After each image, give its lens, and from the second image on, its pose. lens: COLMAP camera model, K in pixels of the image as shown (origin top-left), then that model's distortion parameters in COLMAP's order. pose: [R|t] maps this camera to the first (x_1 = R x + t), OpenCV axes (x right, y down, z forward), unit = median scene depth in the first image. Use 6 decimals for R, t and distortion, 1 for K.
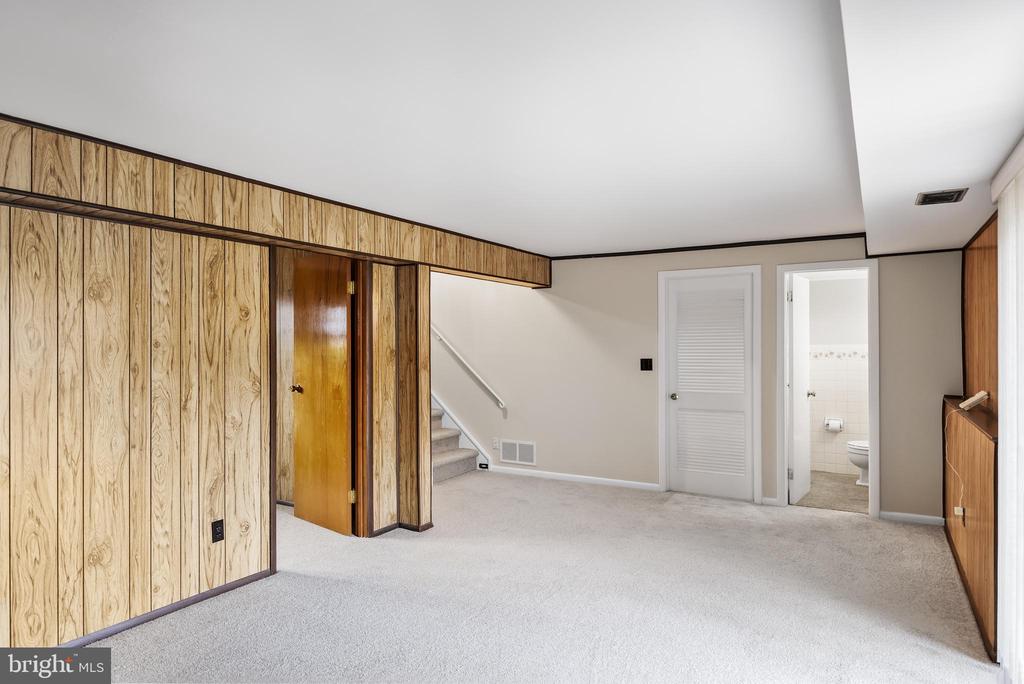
lens RADIAL K [[622.4, 0, 511.2], [0, 622.4, 343.5], [0, 0, 1]] dist [0.000620, -0.000205]
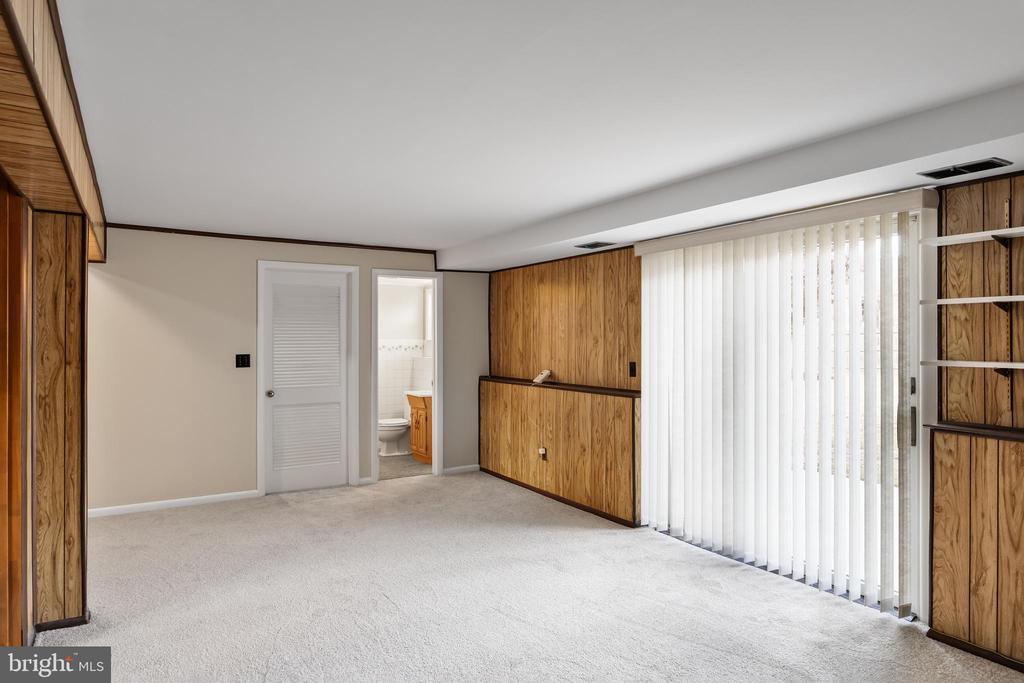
lens RADIAL K [[622.4, 0, 511.9], [0, 622.4, 340.6], [0, 0, 1]] dist [0.000620, -0.000205]
pose [[0.468948, 0.000796, 0.883225, -0.463423], [-0.005187, 0.999985, 0.001853, 0.000944], [-0.883210, -0.005450, 0.468945, 0.266988]]
